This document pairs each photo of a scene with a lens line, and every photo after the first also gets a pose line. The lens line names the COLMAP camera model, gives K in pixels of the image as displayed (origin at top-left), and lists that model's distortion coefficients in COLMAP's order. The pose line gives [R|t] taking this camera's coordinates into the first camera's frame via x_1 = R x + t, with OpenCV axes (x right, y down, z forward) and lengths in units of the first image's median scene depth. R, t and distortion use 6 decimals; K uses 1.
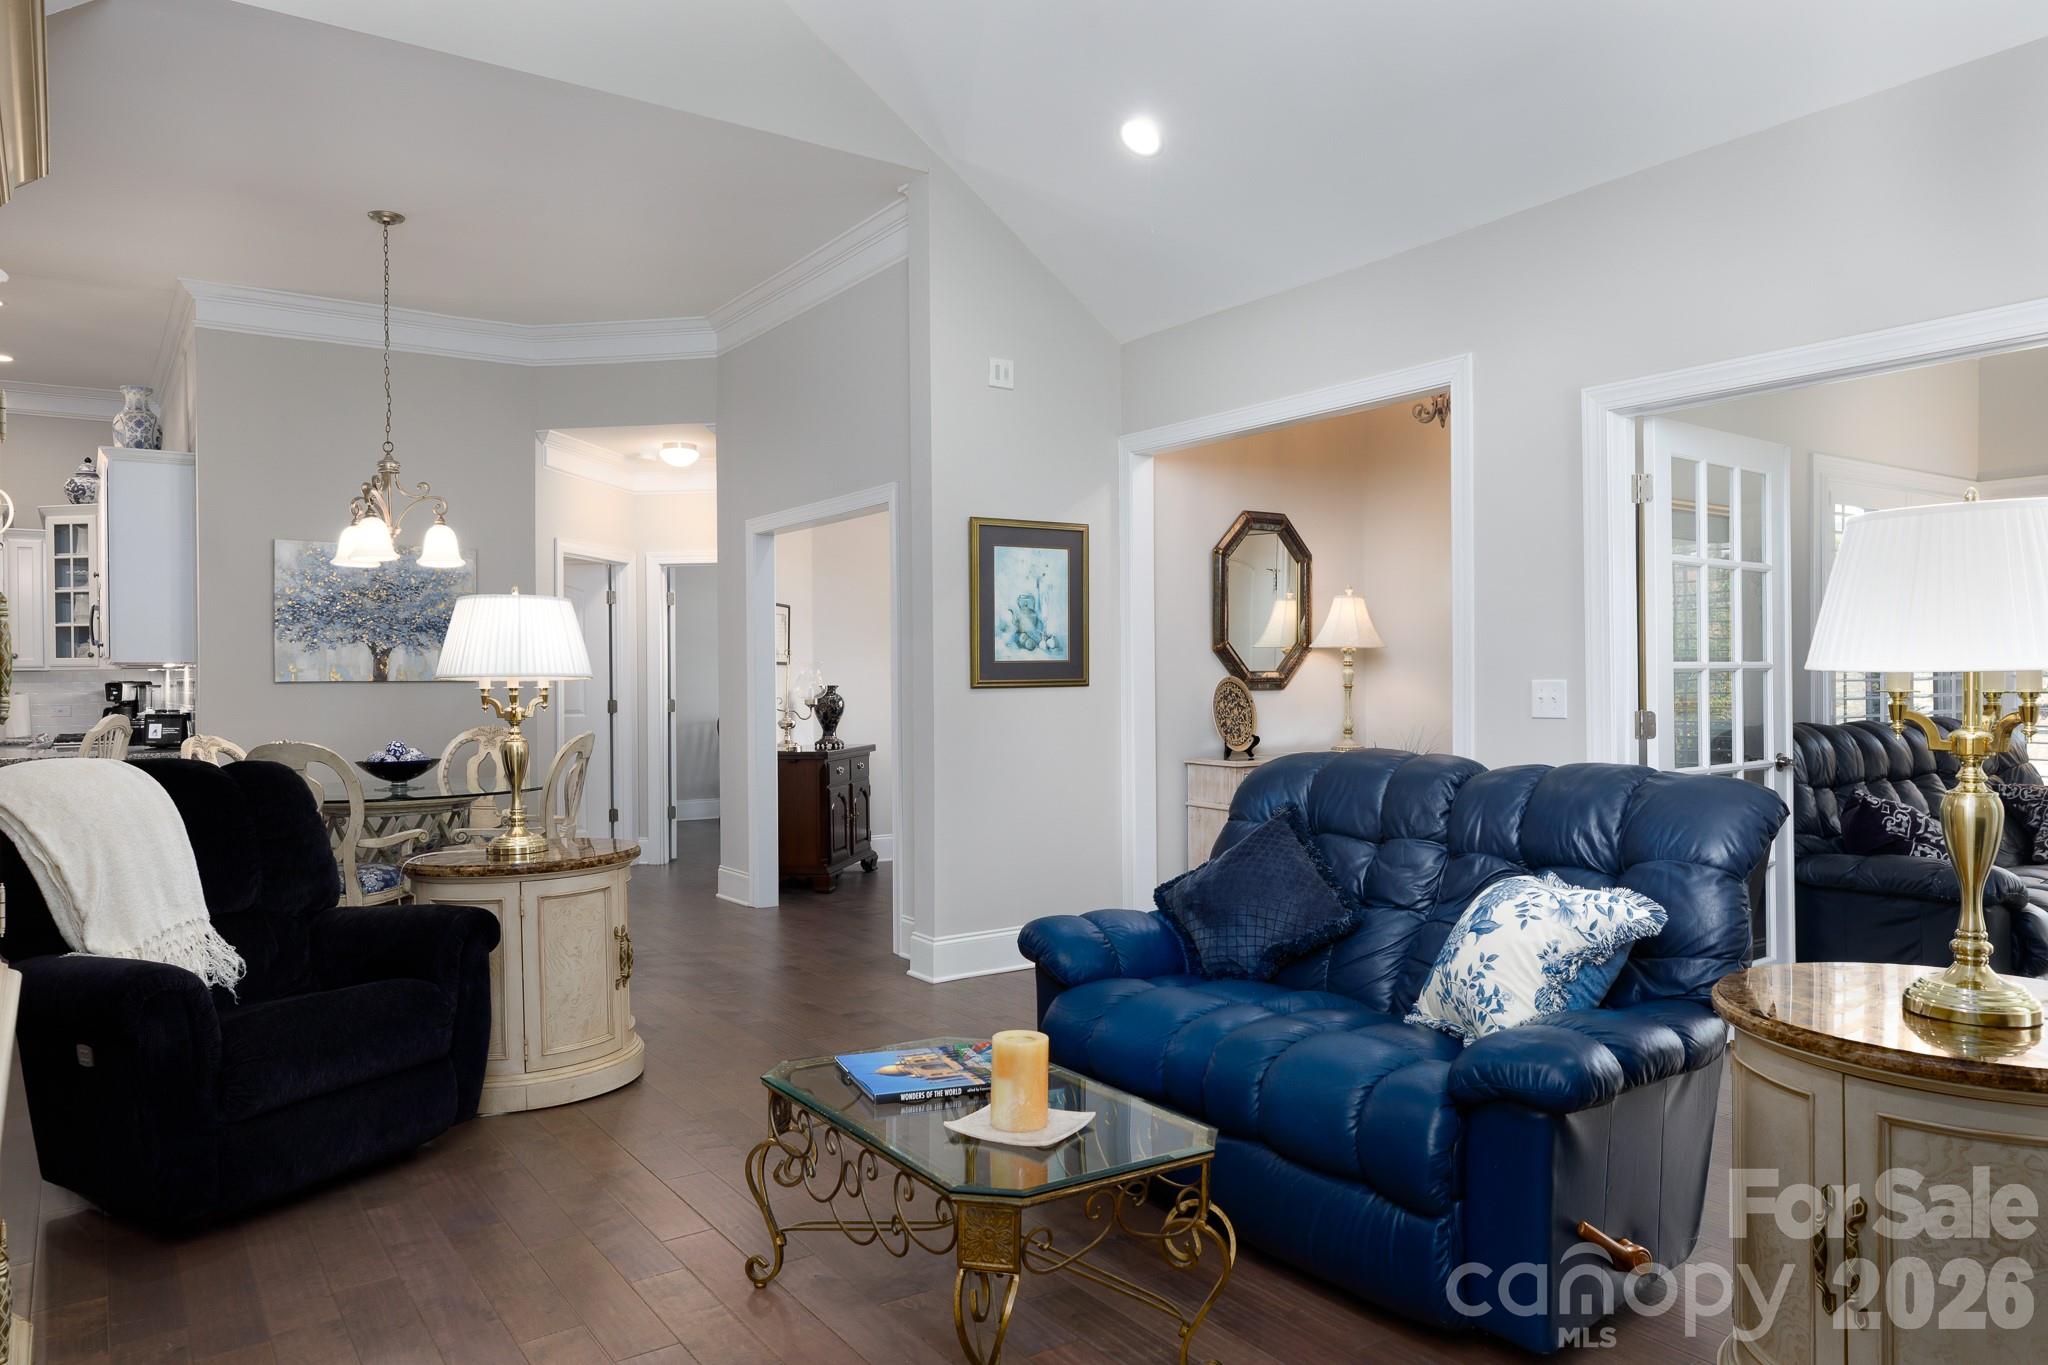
lens RADIAL K [[1374.6, 0, 1018.1], [0, 1374.6, 675.7], [0, 0, 1]] dist [0.028822, 0.002827]
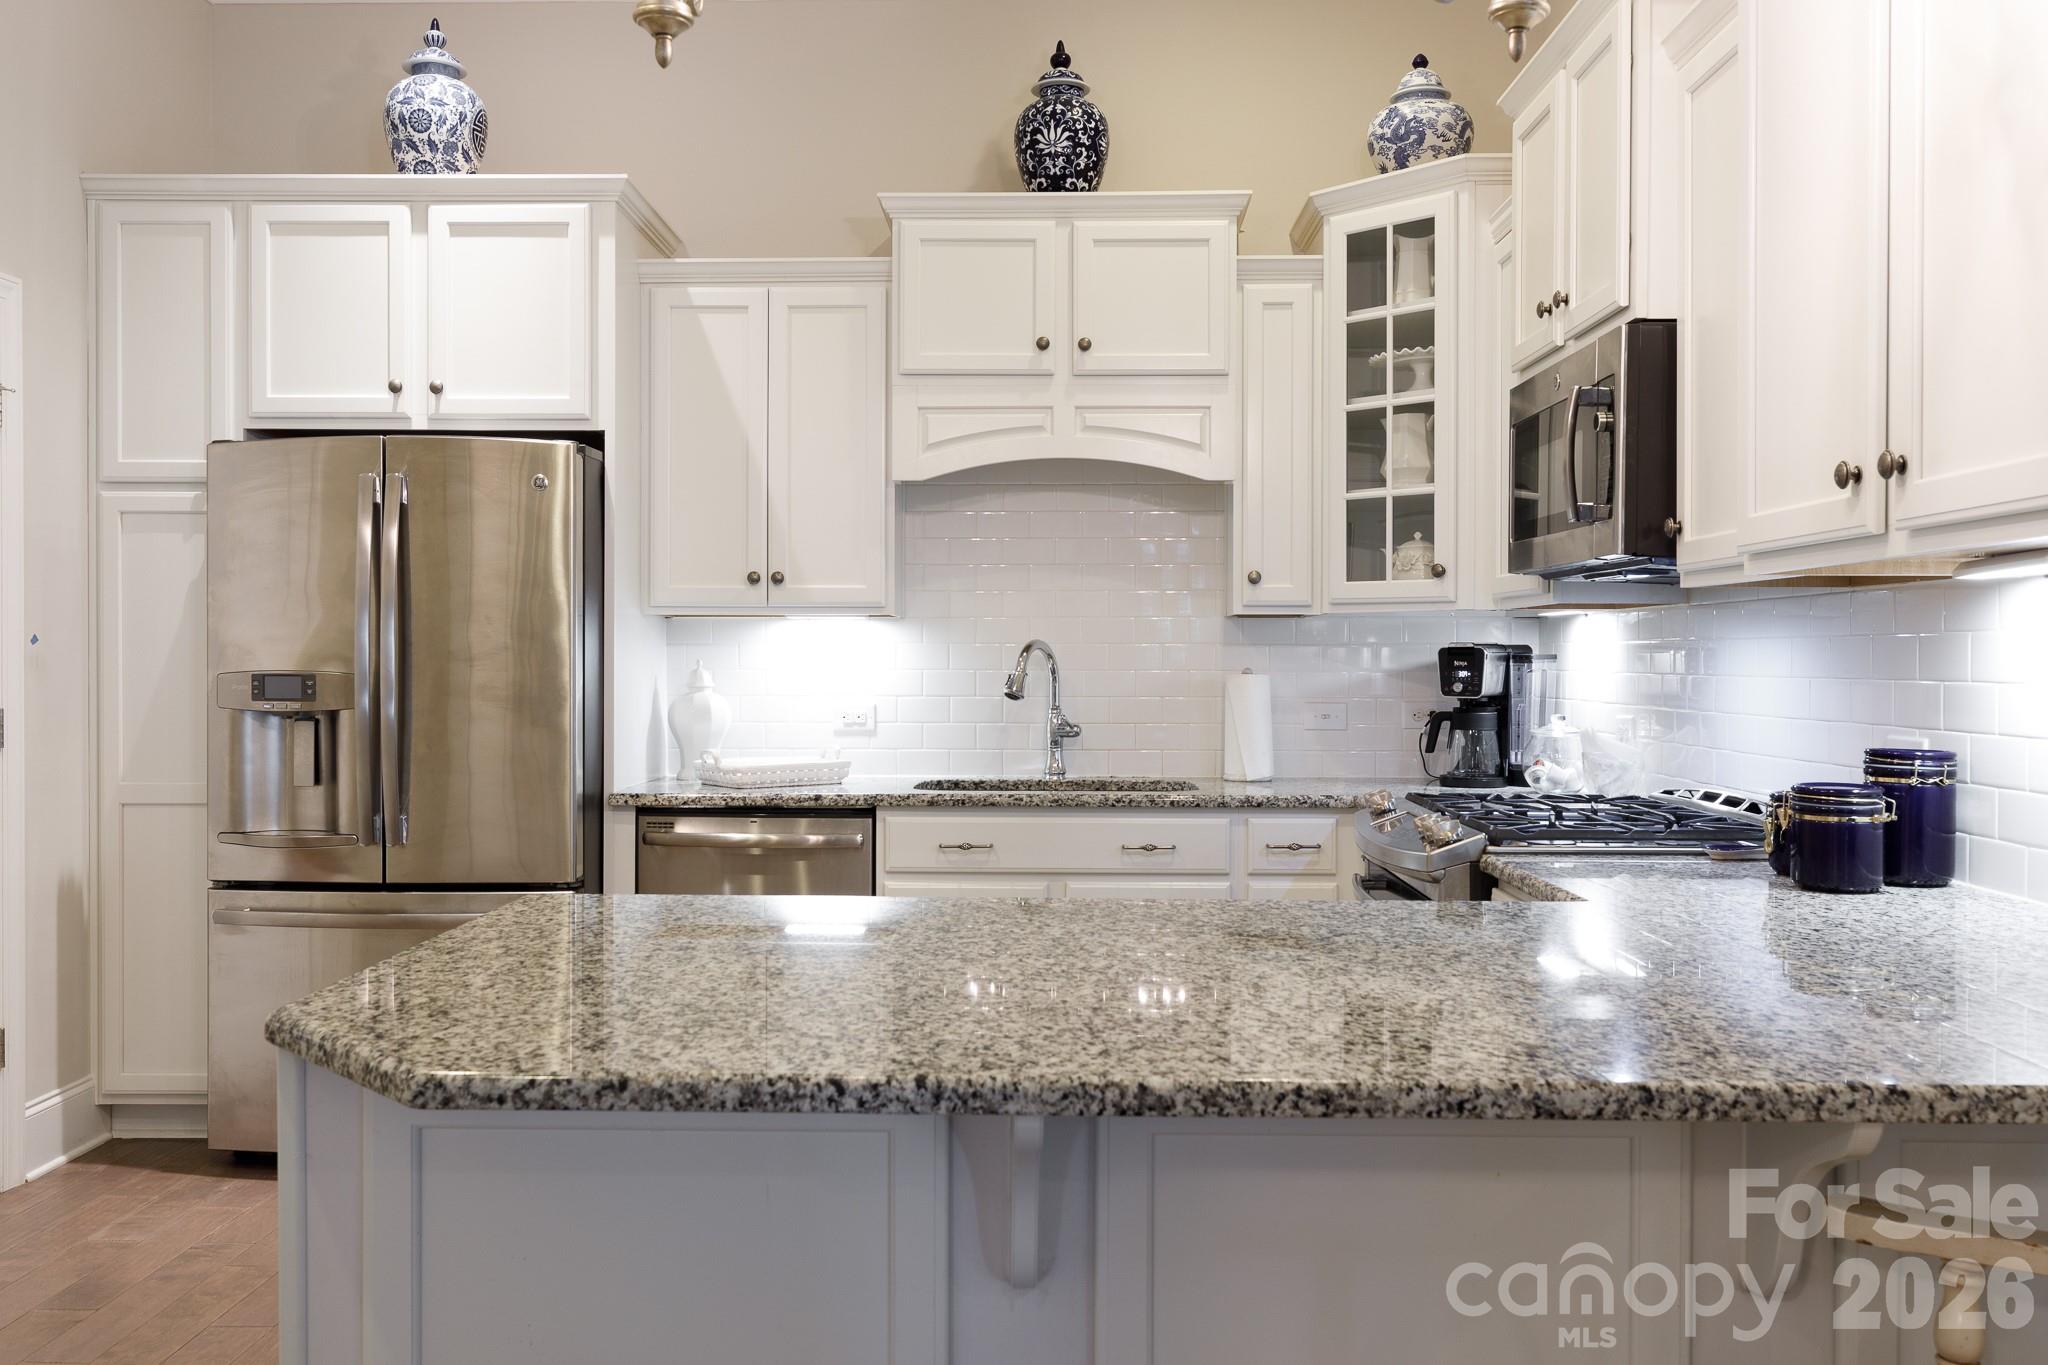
lens RADIAL K [[1690.6, 0, 1032.3], [0, 1690.6, 669.3], [0, 0, 1]] dist [0.002071, 0.000783]
pose [[0.816115, 0.016459, -0.577655, -0.533215], [-0.009276, 0.999839, 0.015383, 0.005771], [0.577815, -0.007196, 0.816136, 0.617032]]
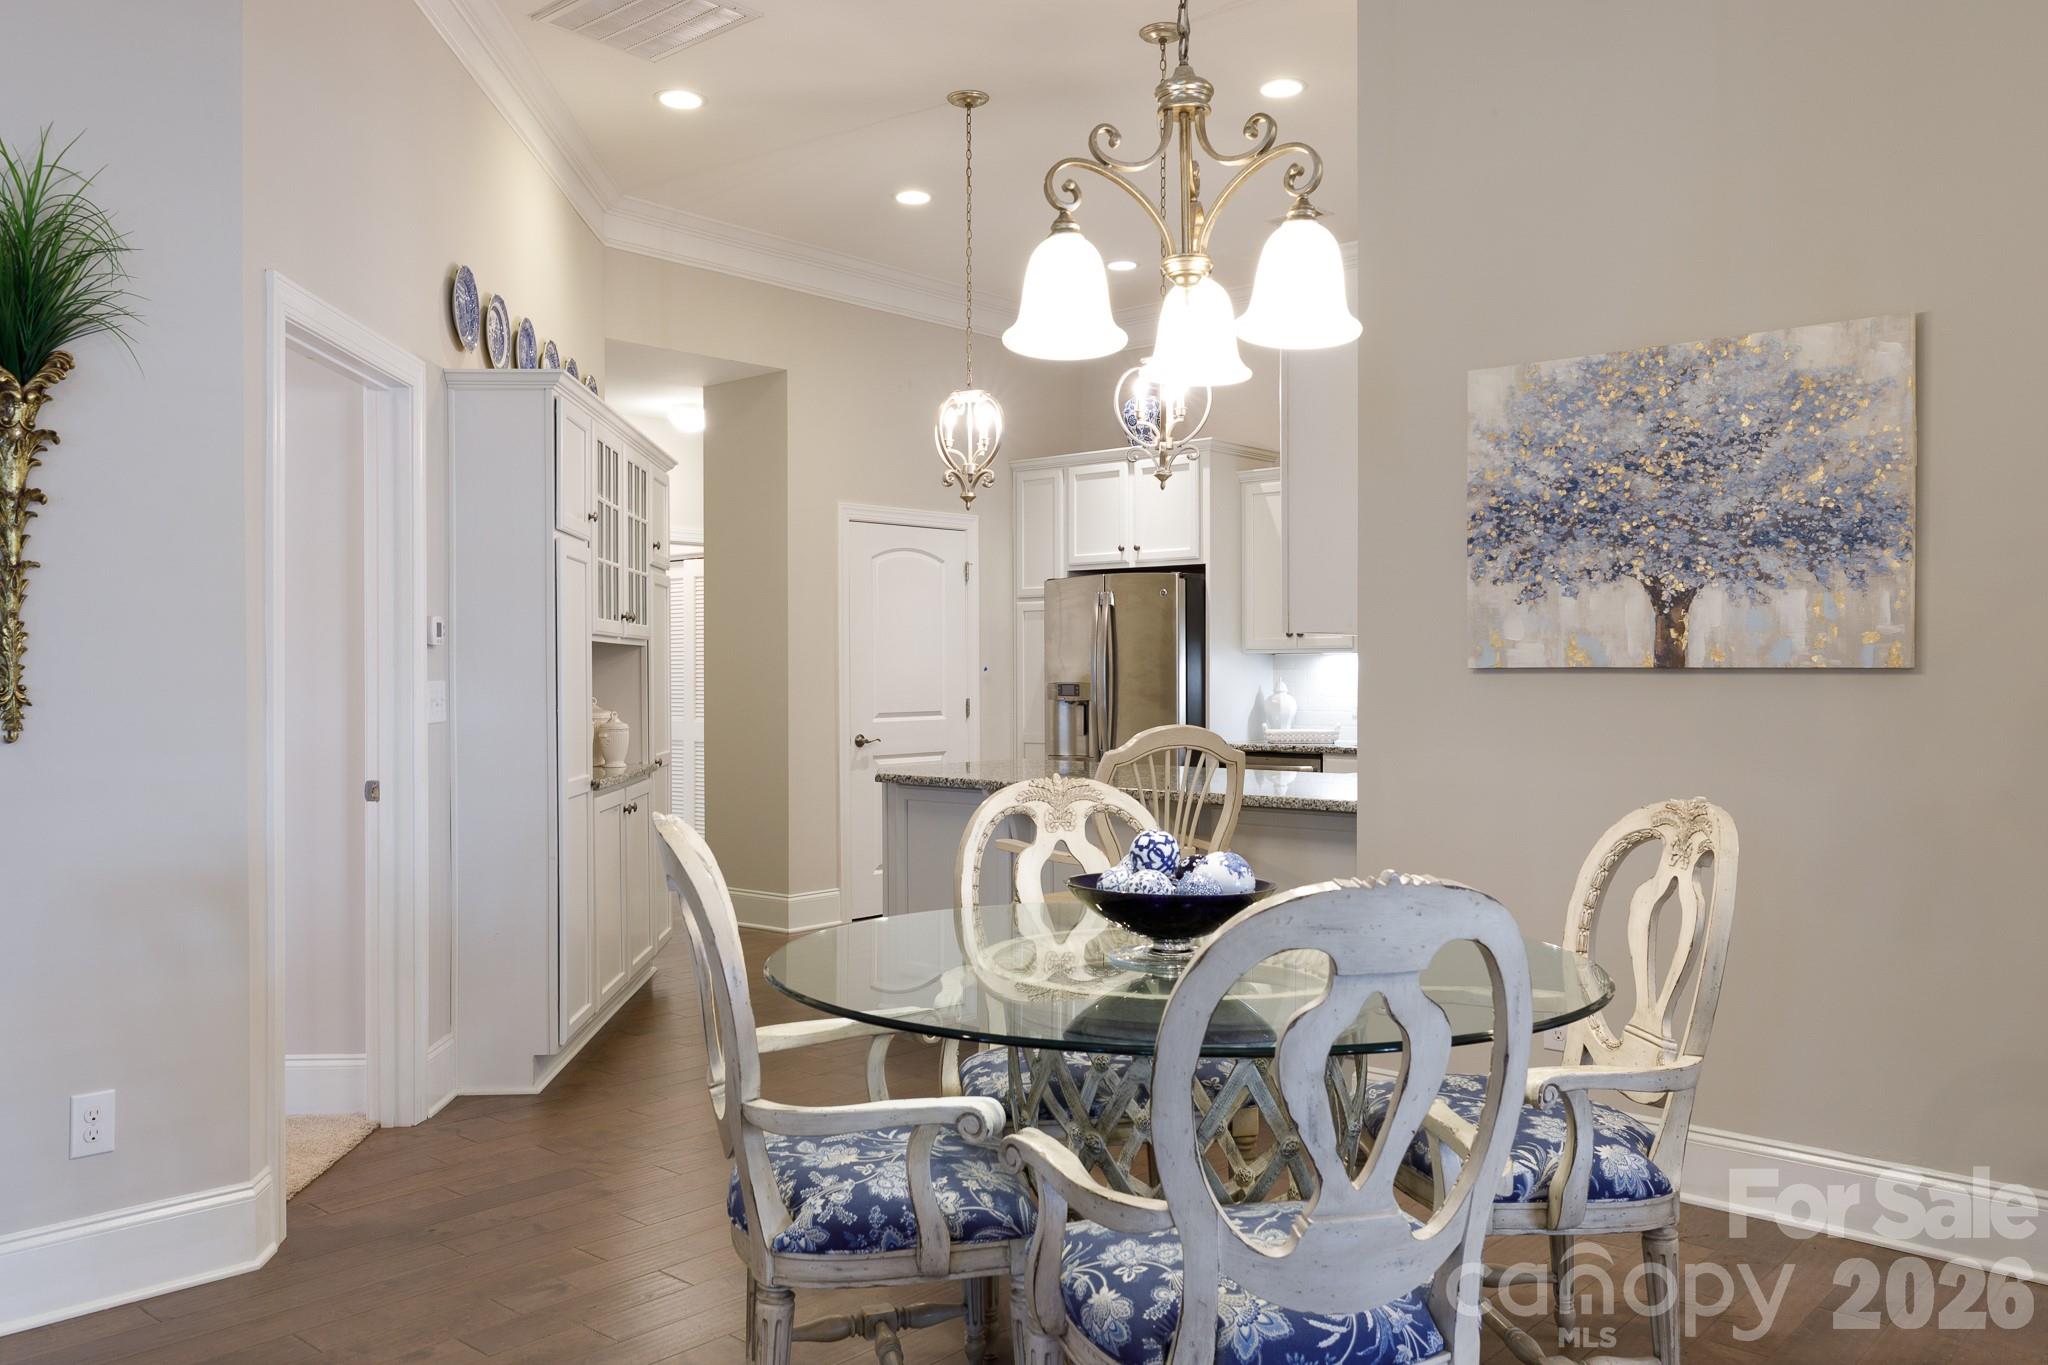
lens RADIAL K [[1598.4, 0, 1025.8], [0, 1598.4, 685.1], [0, 0, 1]] dist [-0.002280, 0.006808]
pose [[0.245691, 0.015512, -0.969224, -0.032349], [0.001588, 0.999864, 0.016405, 0.000757], [0.969347, -0.005570, 0.245633, 0.613229]]
